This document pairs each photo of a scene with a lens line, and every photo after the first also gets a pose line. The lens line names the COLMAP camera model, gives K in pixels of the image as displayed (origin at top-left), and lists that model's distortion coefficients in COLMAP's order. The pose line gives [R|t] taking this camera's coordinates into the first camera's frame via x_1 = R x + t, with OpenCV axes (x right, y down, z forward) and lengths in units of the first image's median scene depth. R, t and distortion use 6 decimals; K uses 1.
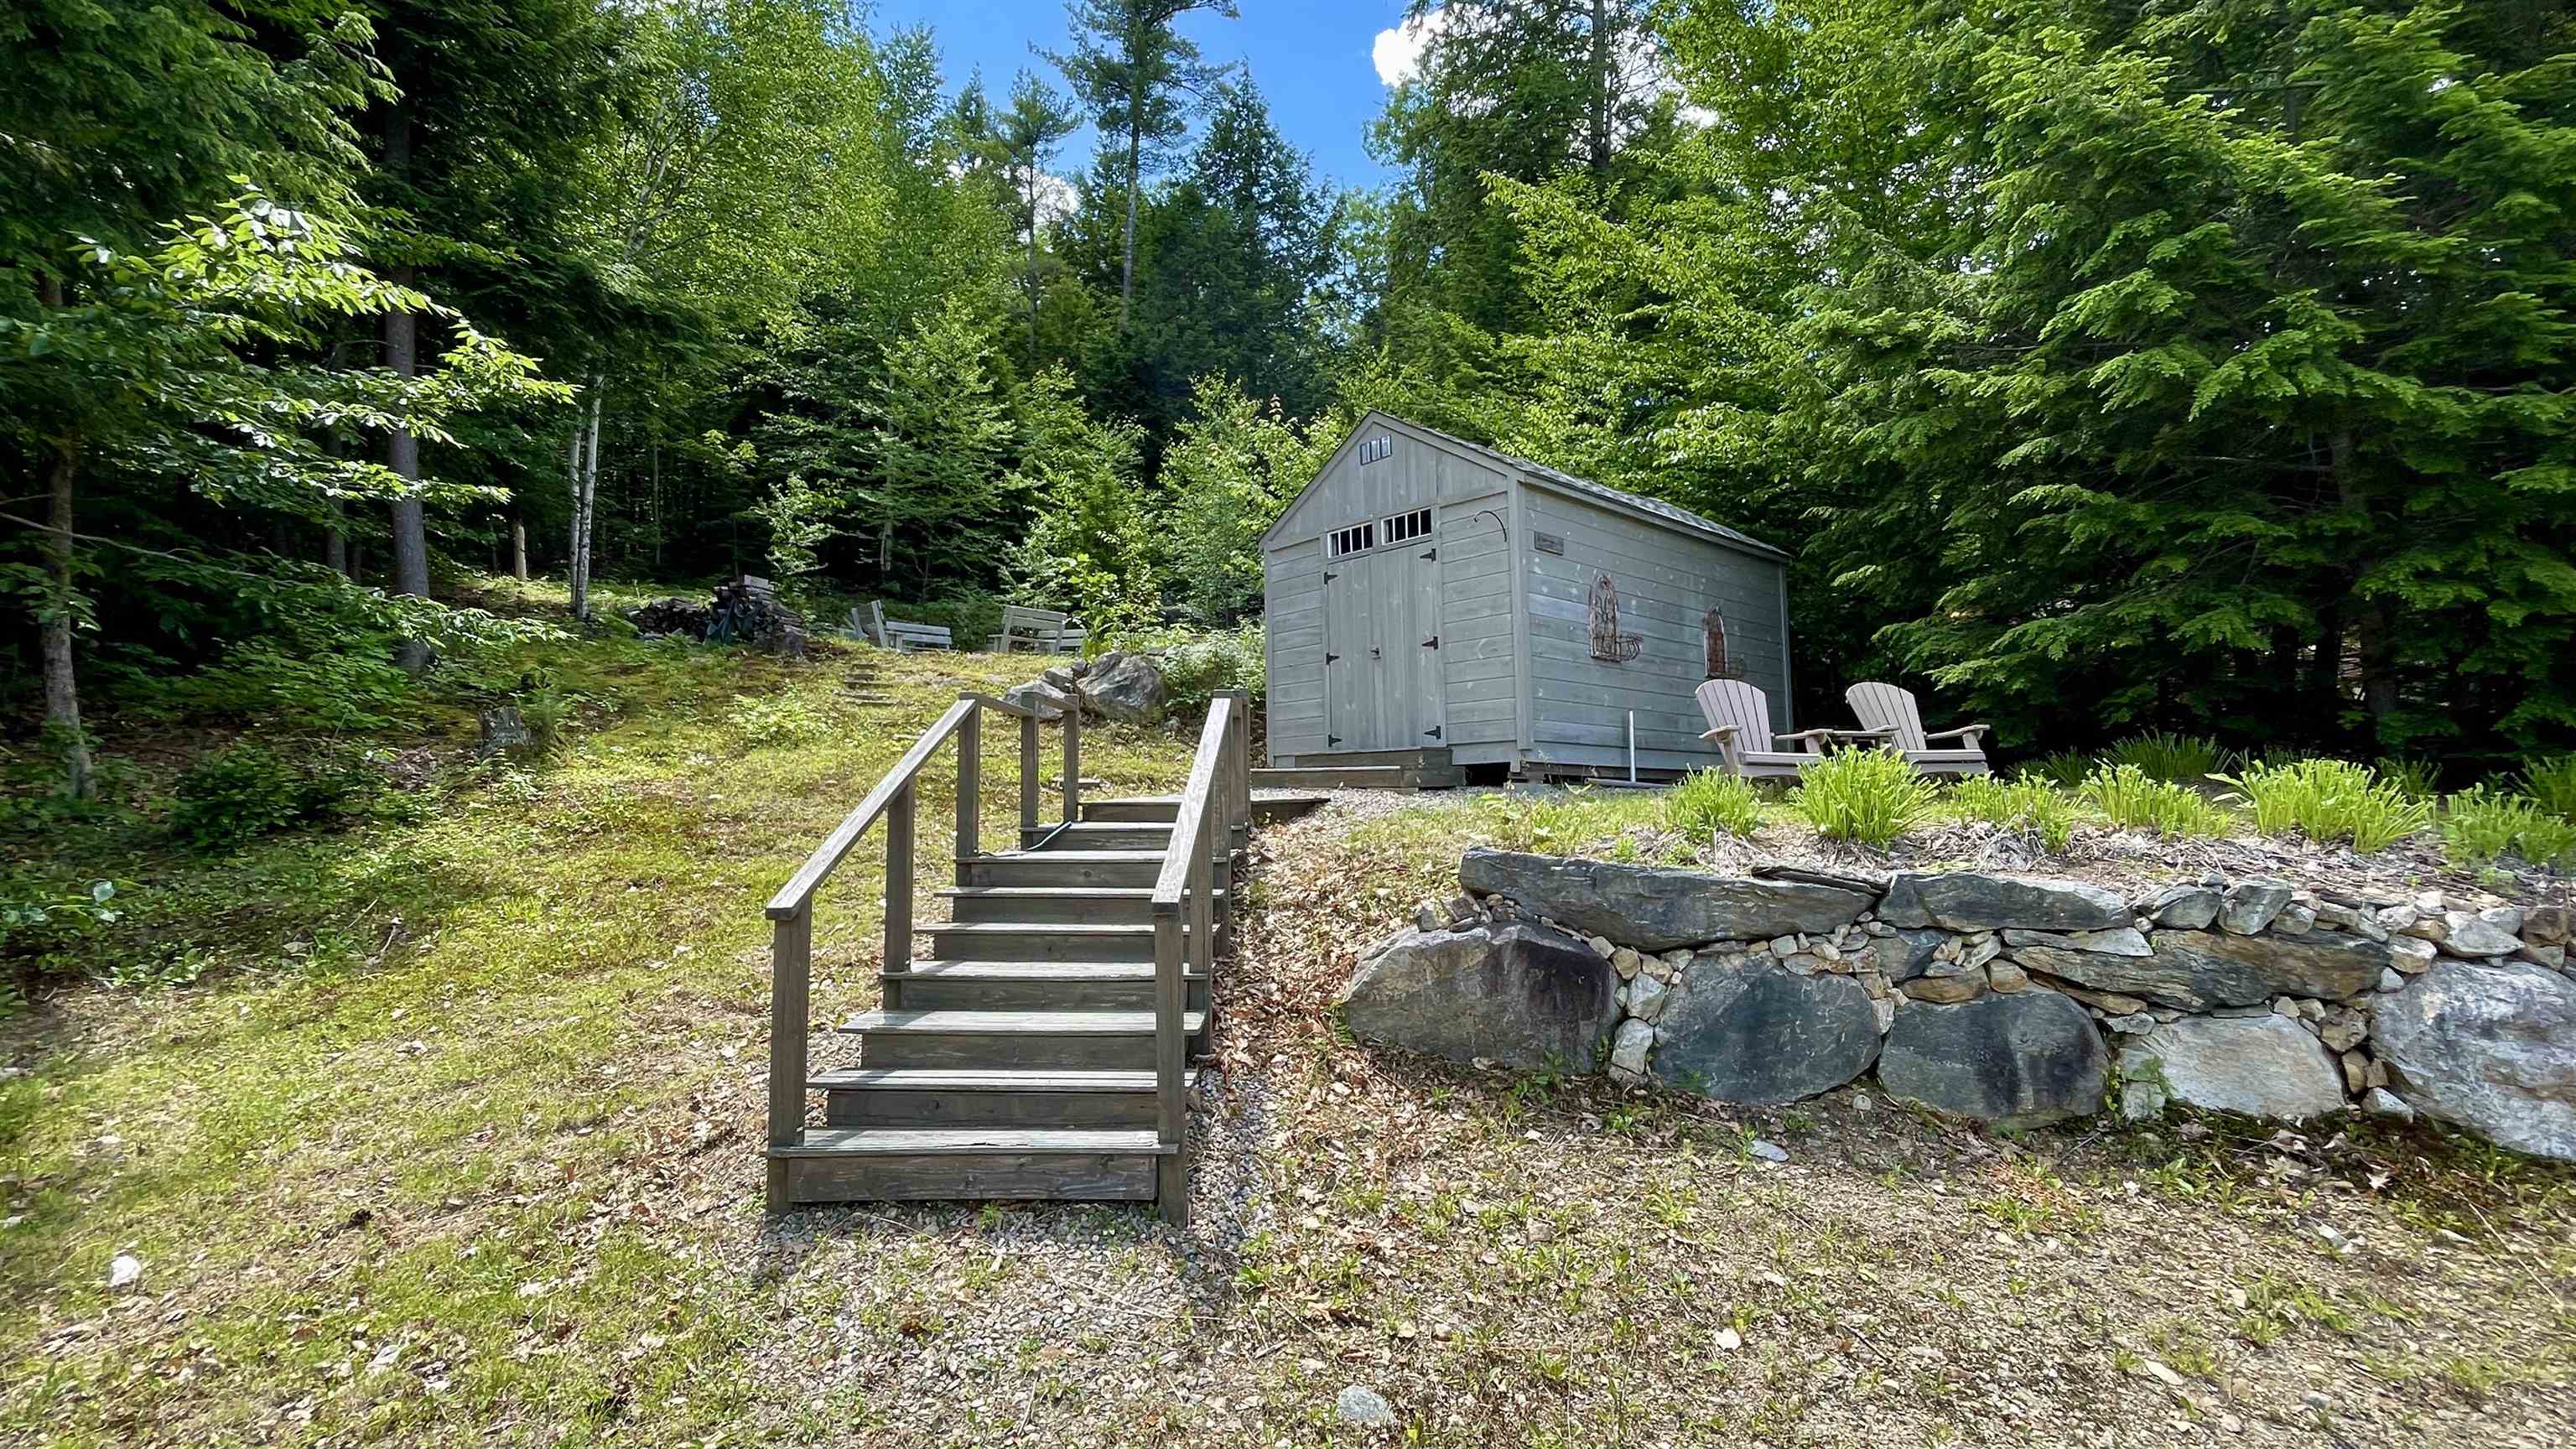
lens RADIAL K [[1153.1, 0, 1274.0], [0, 1153.1, 730.7], [0, 0, 1]] dist [-0.015304, 0.005949]
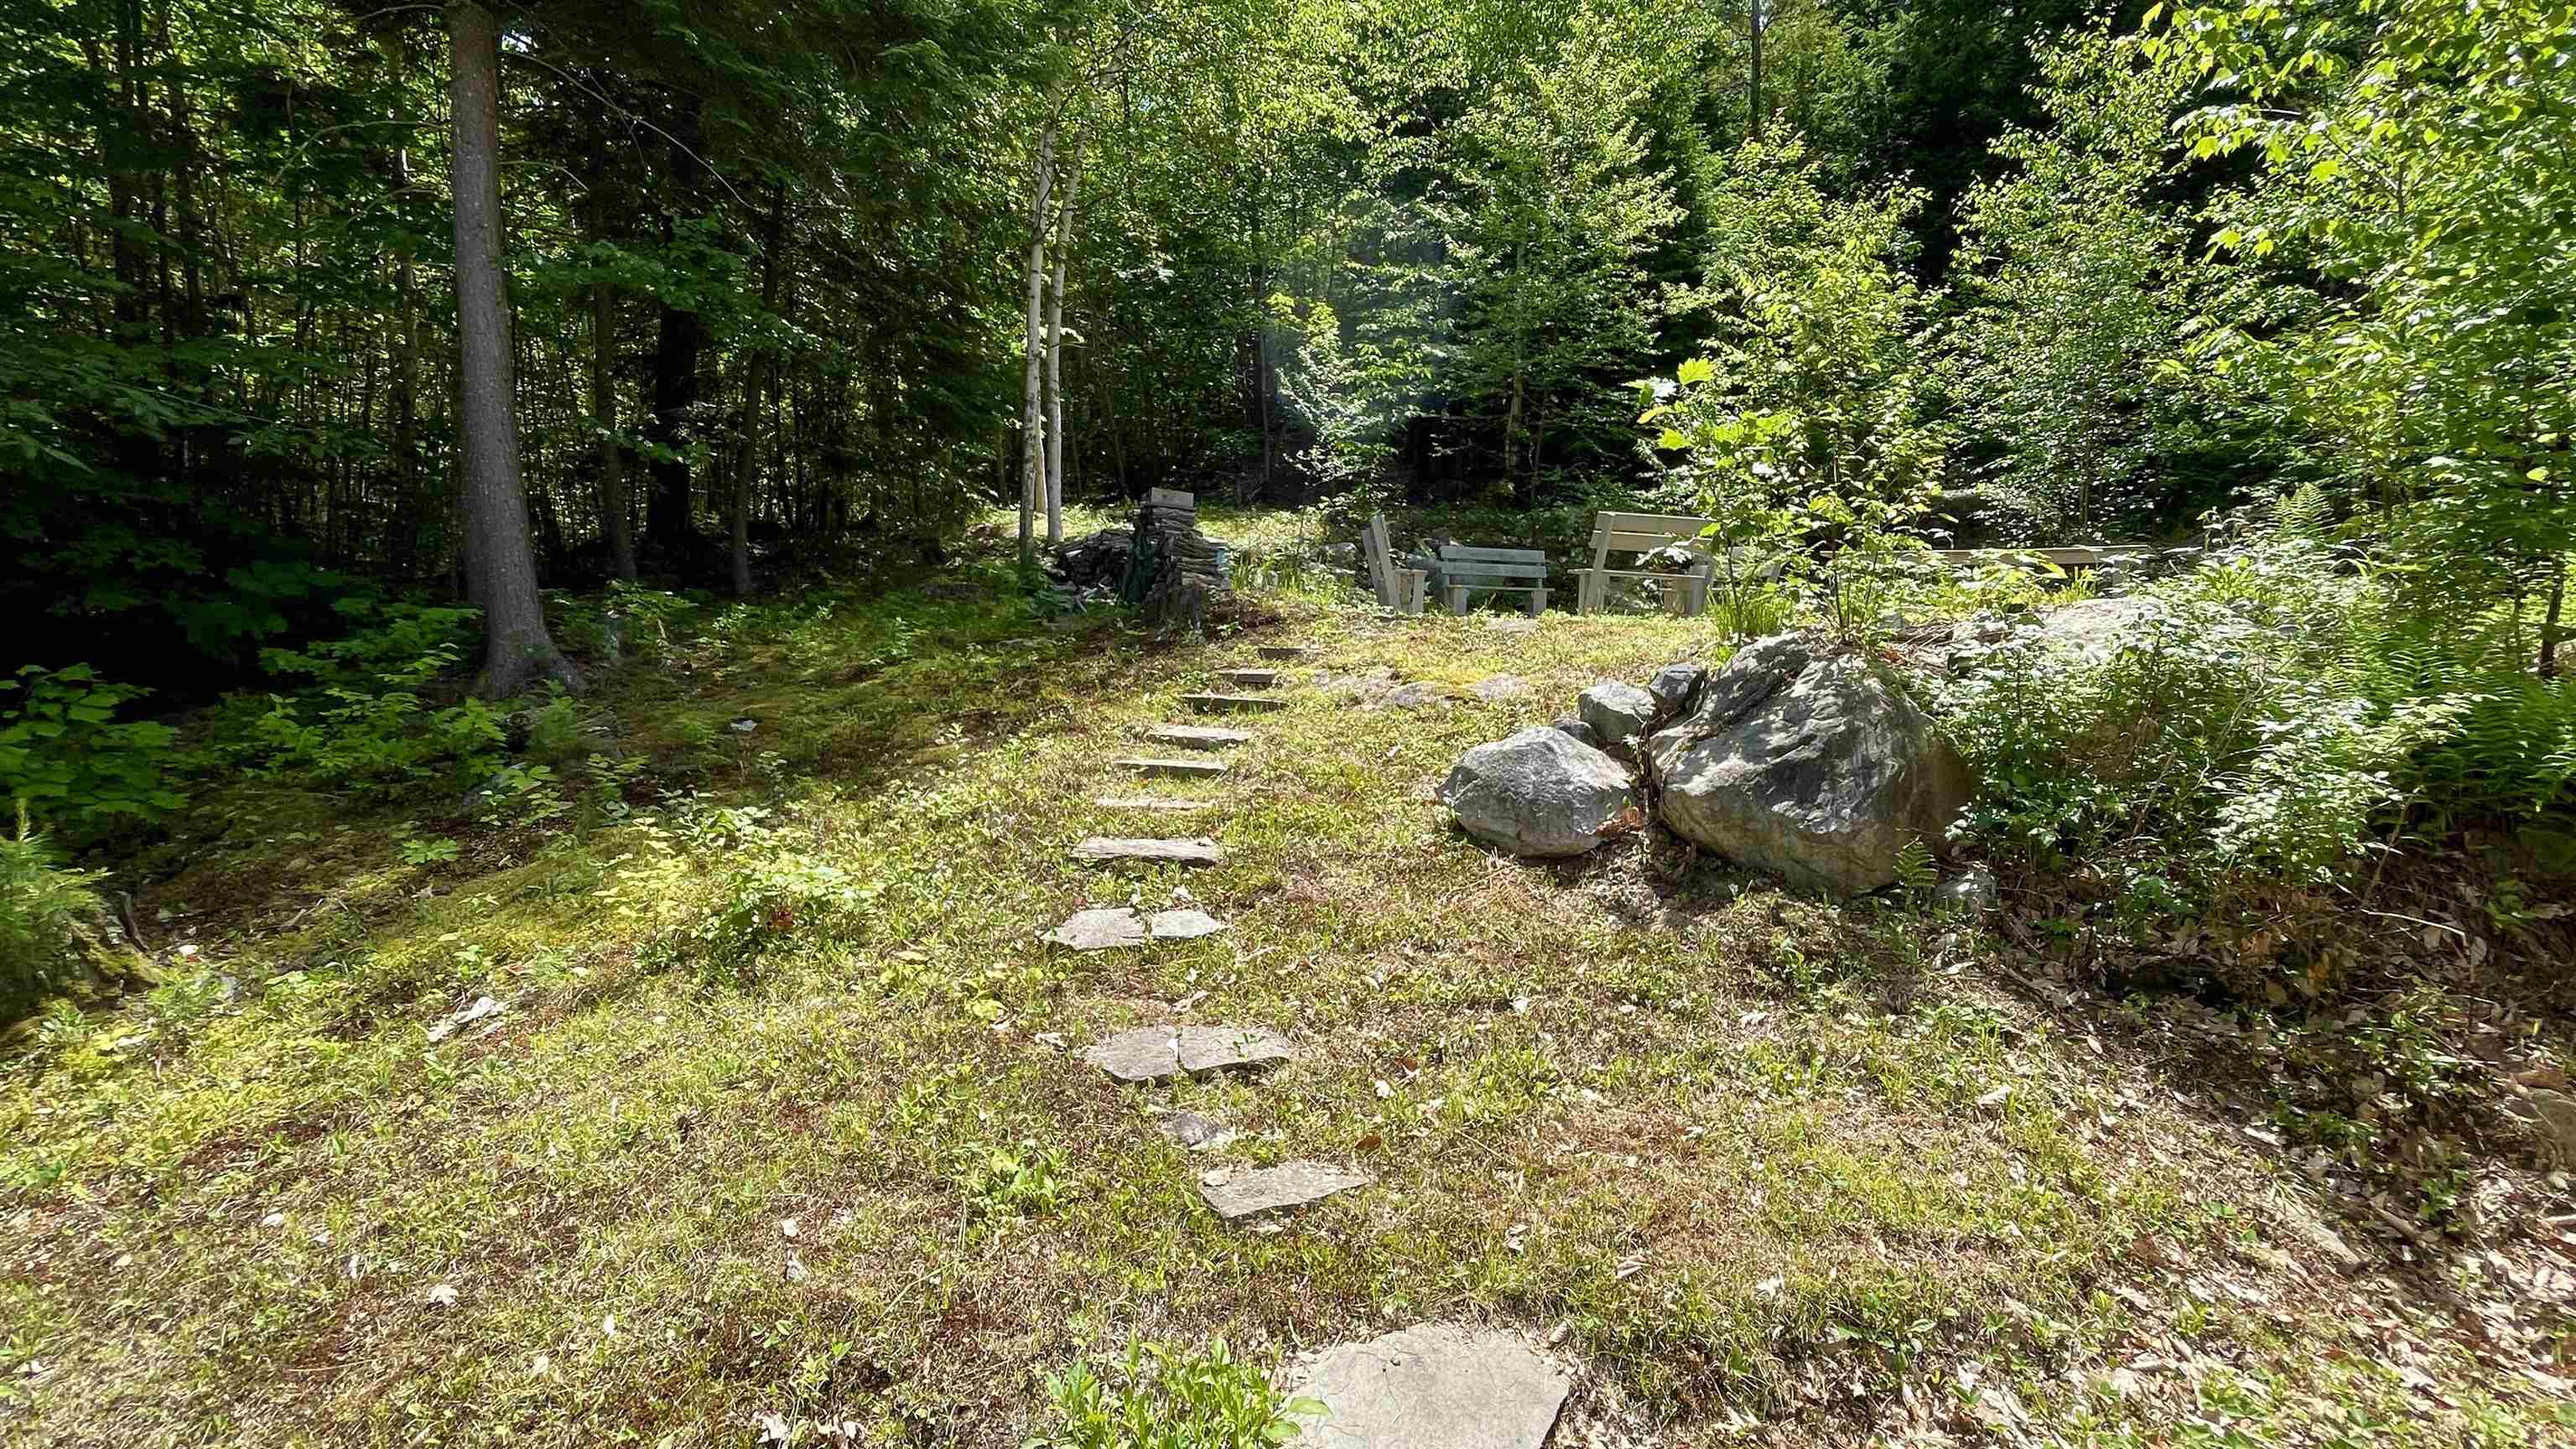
lens RADIAL K [[1153.1, 0, 1274.0], [0, 1153.1, 730.7], [0, 0, 1]] dist [-0.015304, 0.005949]
pose [[0.815780, 0.053965, -0.575840, -0.103999], [-0.002597, 0.995969, 0.089658, -0.121073], [0.578357, -0.071646, 0.812631, 1.040212]]
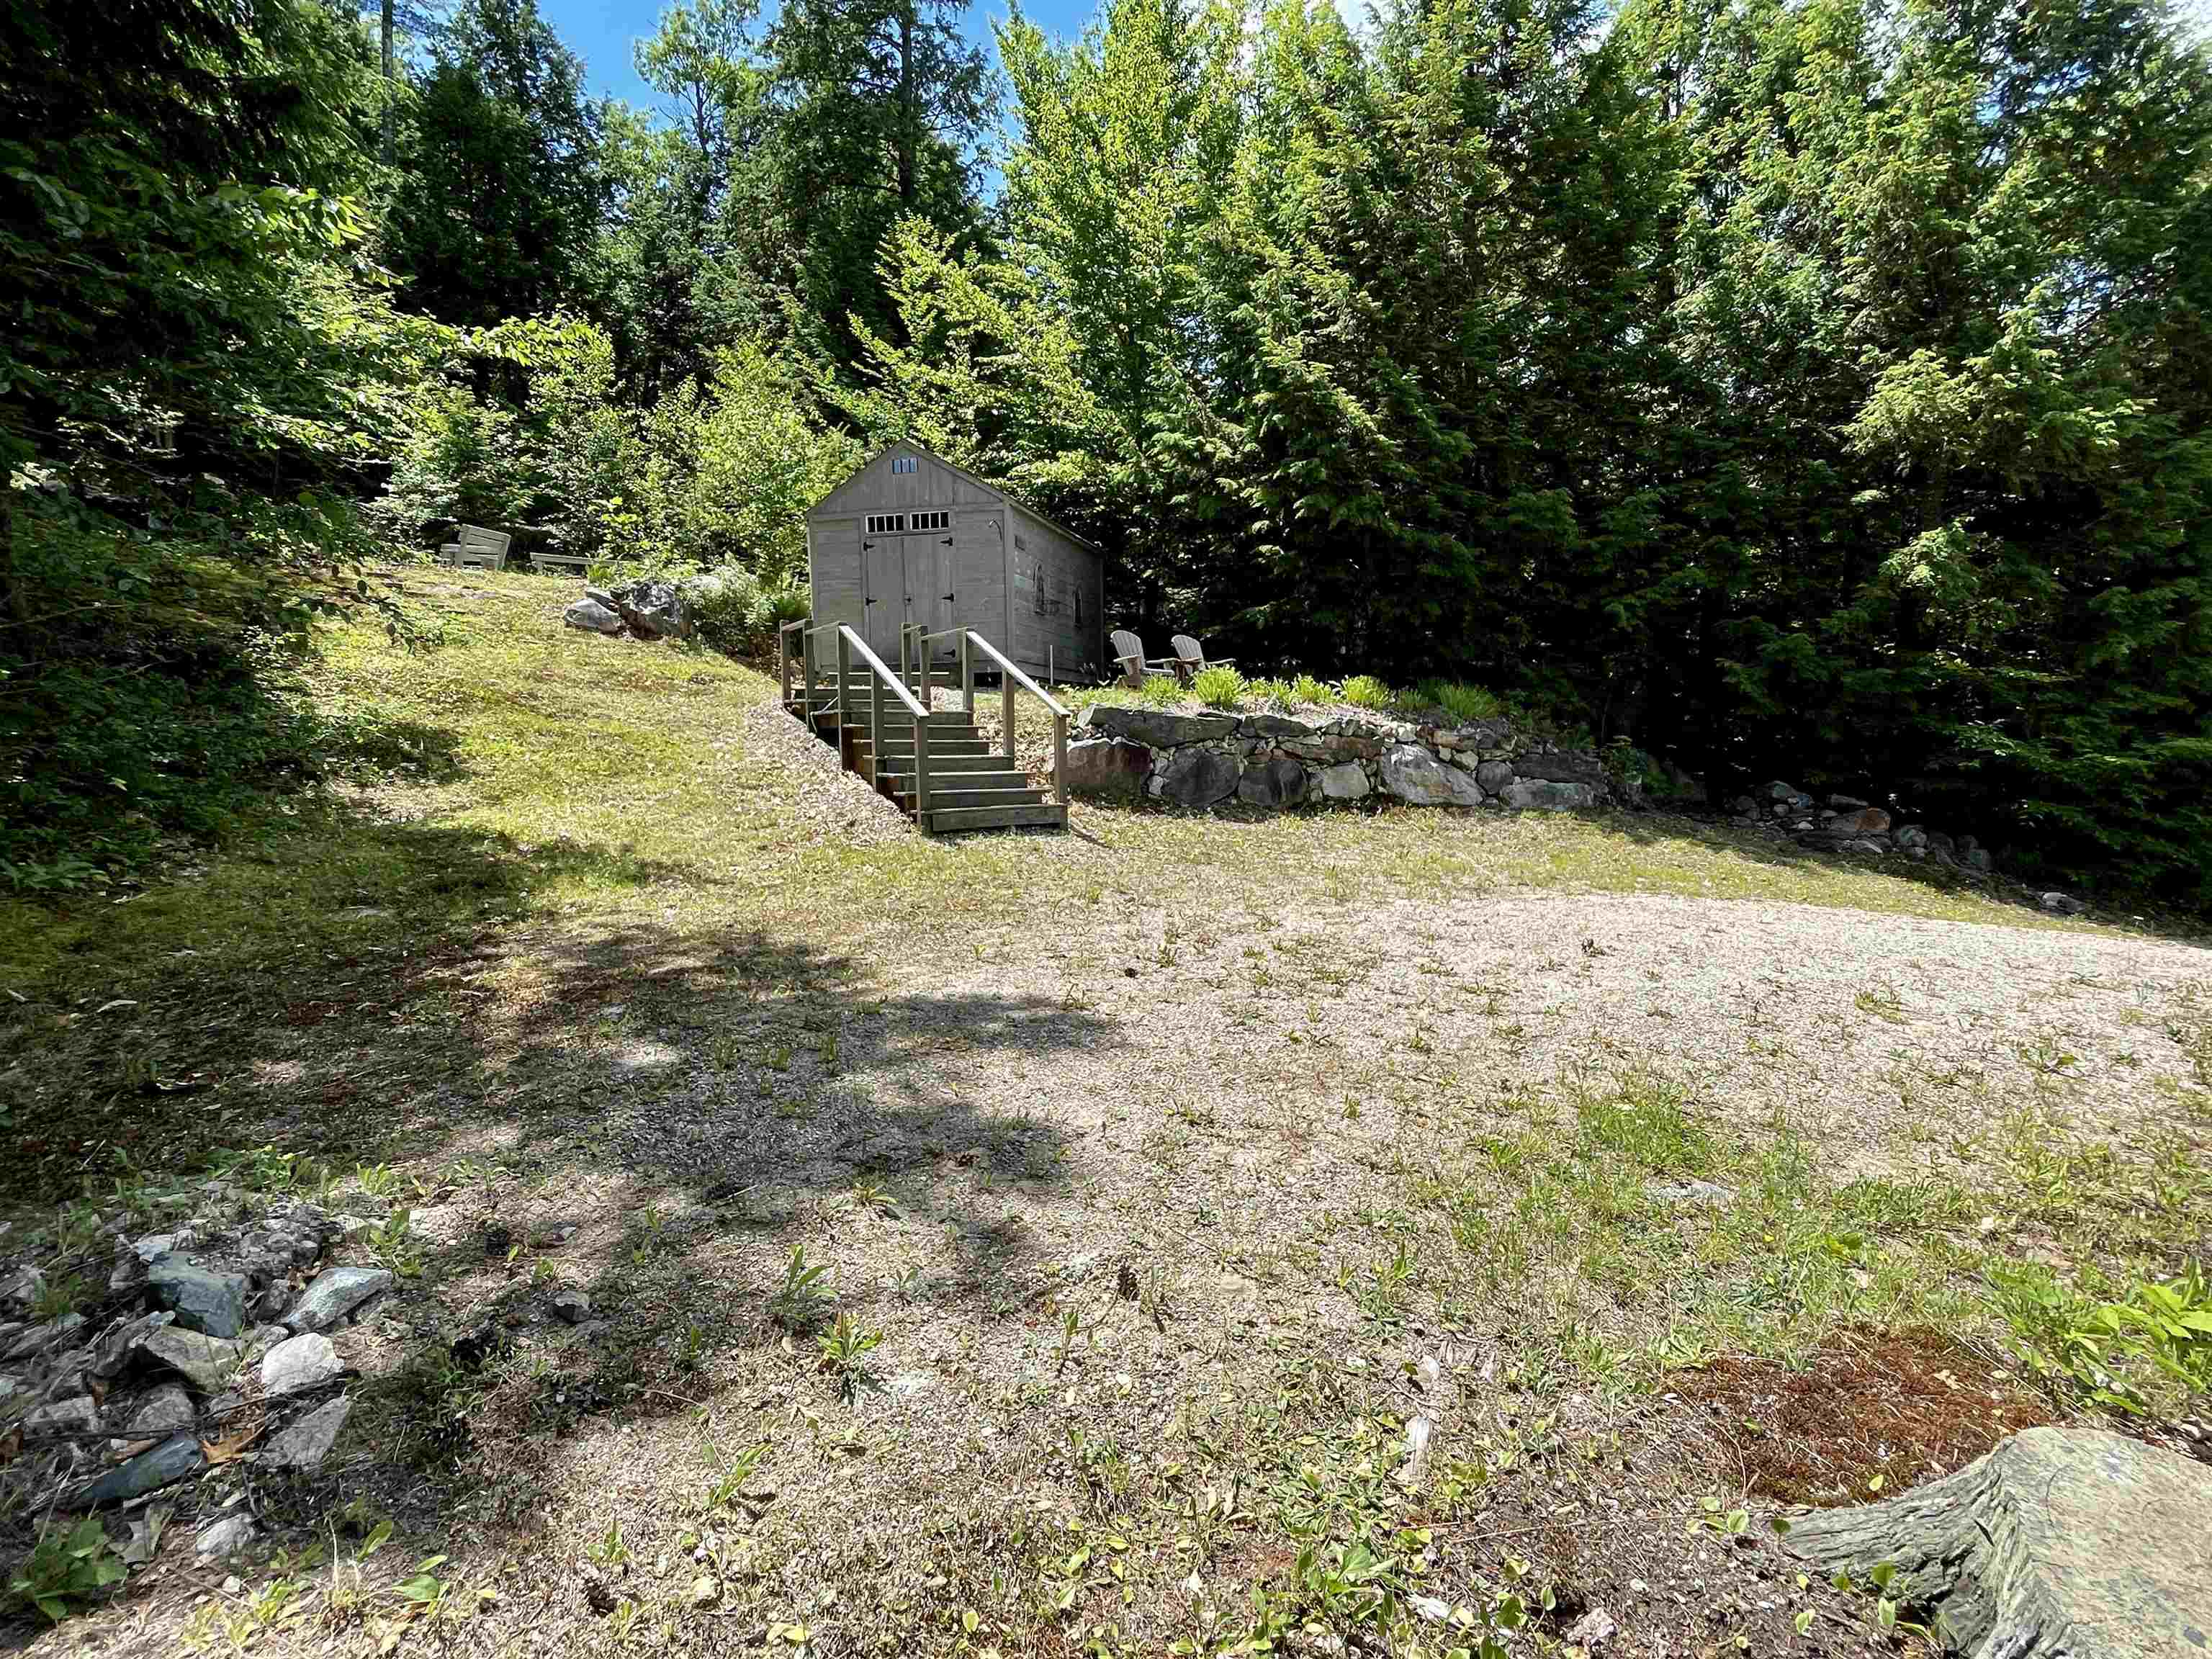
lens RADIAL K [[1065.9, 0, 1071.9], [0, 1065.9, 825.4], [0, 0, 1]] dist [-0.001824, -0.000195]
pose [[0.856368, -0.047090, 0.514214, -0.586905], [-0.034569, 0.988371, 0.148082, 0.016558], [-0.515207, -0.144589, 0.844781, -0.483266]]
